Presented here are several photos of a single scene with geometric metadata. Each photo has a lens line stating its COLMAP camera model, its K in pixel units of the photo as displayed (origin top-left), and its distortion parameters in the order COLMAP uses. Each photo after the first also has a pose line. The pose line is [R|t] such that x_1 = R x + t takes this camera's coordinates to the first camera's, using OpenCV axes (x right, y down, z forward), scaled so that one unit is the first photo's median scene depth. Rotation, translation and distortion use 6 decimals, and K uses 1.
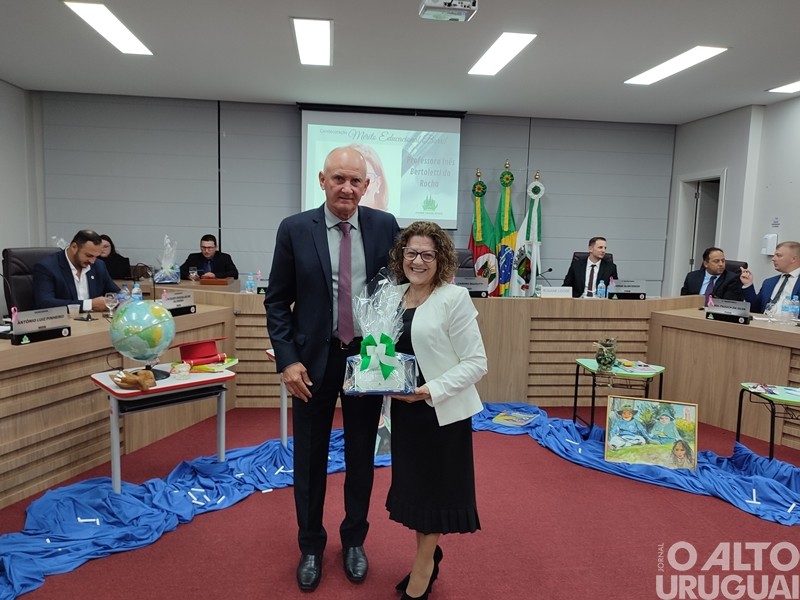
lens RADIAL K [[577.0, 0, 401.3], [0, 577.0, 297.8], [0, 0, 1]] dist [0.006976, -0.008263]
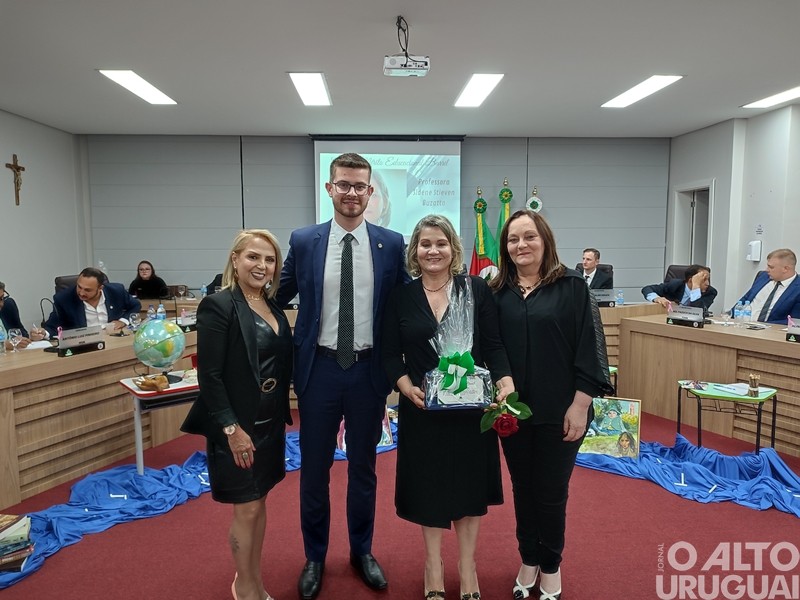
lens RADIAL K [[577.0, 0, 401.3], [0, 577.0, 297.8], [0, 0, 1]] dist [0.006976, -0.008263]
pose [[0.996998, -0.023906, -0.073638, 0.132530], [0.022754, 0.999606, -0.016445, -0.007535], [0.074002, 0.014720, 0.997149, -0.160908]]
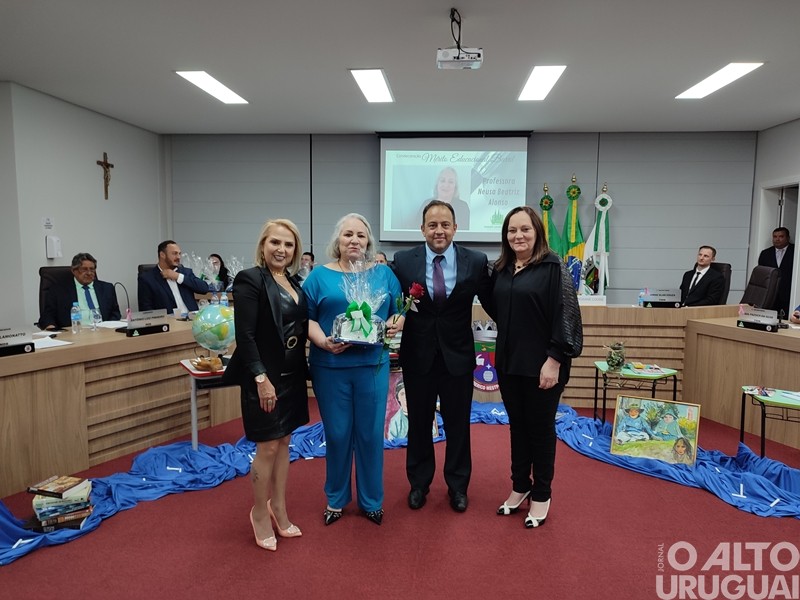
lens RADIAL K [[577.0, 0, 401.3], [0, 577.0, 297.8], [0, 0, 1]] dist [0.006976, -0.008263]
pose [[0.979456, 0.002245, -0.201647, 0.184343], [-0.006001, 0.999820, -0.018018, 0.008656], [0.201571, 0.018858, 0.979292, -0.159185]]
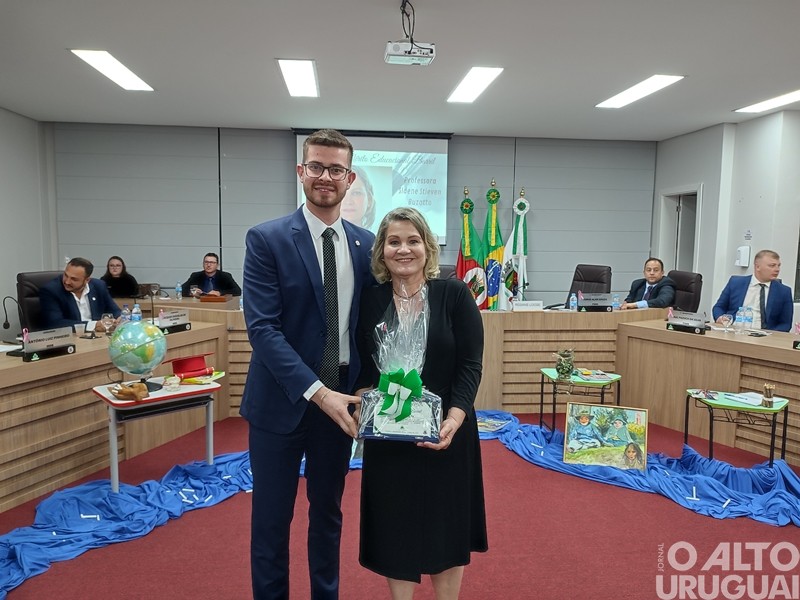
lens RADIAL K [[577.0, 0, 401.3], [0, 577.0, 297.8], [0, 0, 1]] dist [0.006976, -0.008263]
pose [[0.999702, -0.012633, -0.020881, 0.074547], [0.012280, 0.999781, -0.016937, -0.012586], [0.021091, 0.016676, 0.999638, -0.096469]]
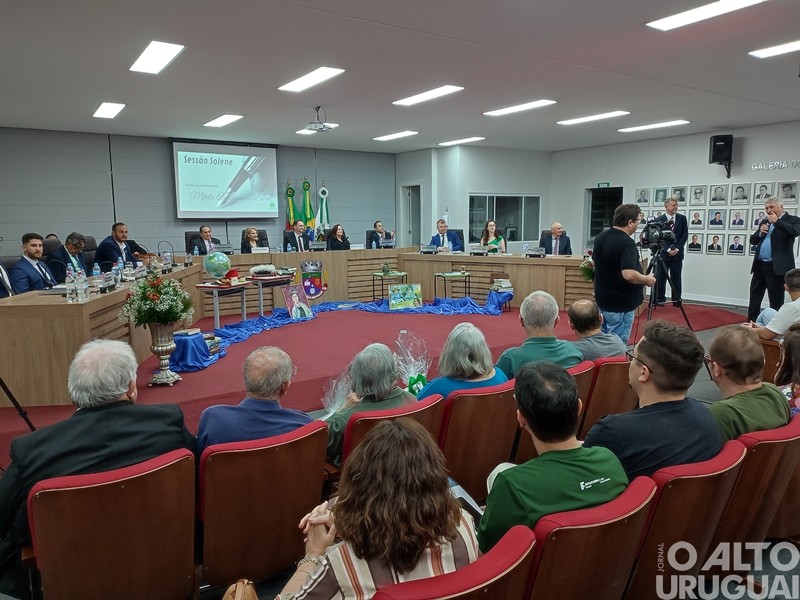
lens RADIAL K [[582.2, 0, 403.0], [0, 582.2, 315.1], [0, 0, 1]] dist [0.004366, -0.001752]
pose [[0.890840, -0.107079, 0.441518, -0.711210], [0.082892, 0.993824, 0.073777, 0.124060], [-0.446691, -0.029125, 0.894214, -1.276685]]
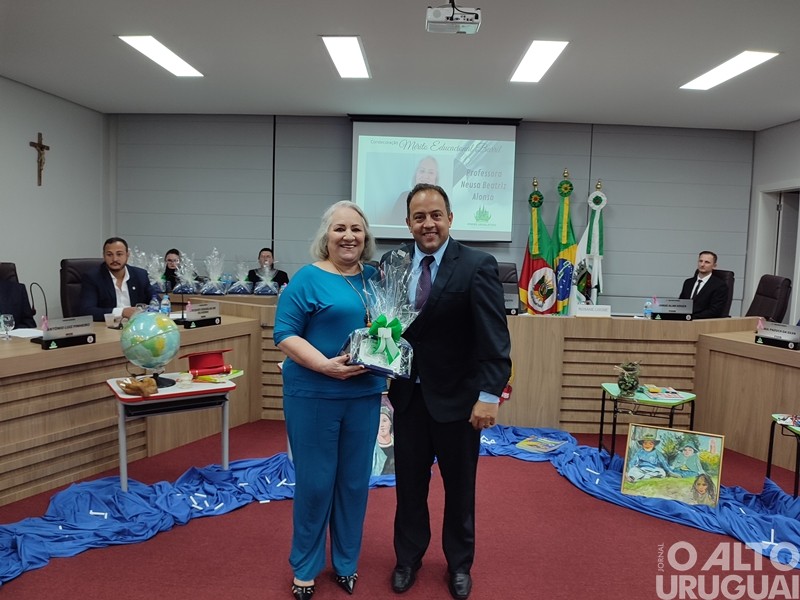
lens RADIAL K [[610.3, 0, 400.2], [0, 610.3, 297.1], [0, 0, 1]] dist [-0.071148, 0.006602]
pose [[0.988692, 0.016817, -0.149014, 0.137952], [-0.020150, 0.999579, -0.020889, -0.007337], [0.148600, 0.023656, 0.988614, -0.022119]]
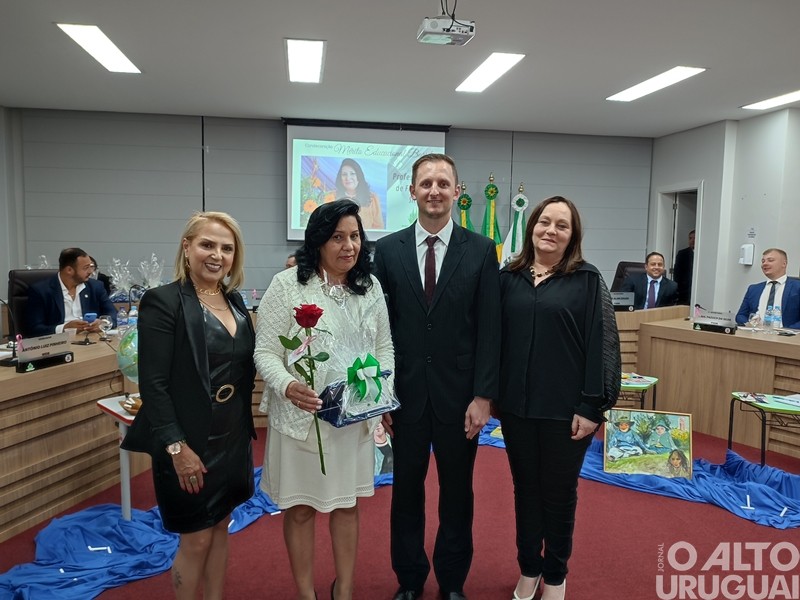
lens RADIAL K [[583.5, 0, 401.0], [0, 583.5, 298.4], [0, 0, 1]] dist [-0.008254, -0.006889]
pose [[0.998931, -0.016590, 0.043151, -0.045988], [0.017219, 0.999750, -0.014241, -0.016388], [-0.042904, 0.014969, 0.998967, -0.018825]]
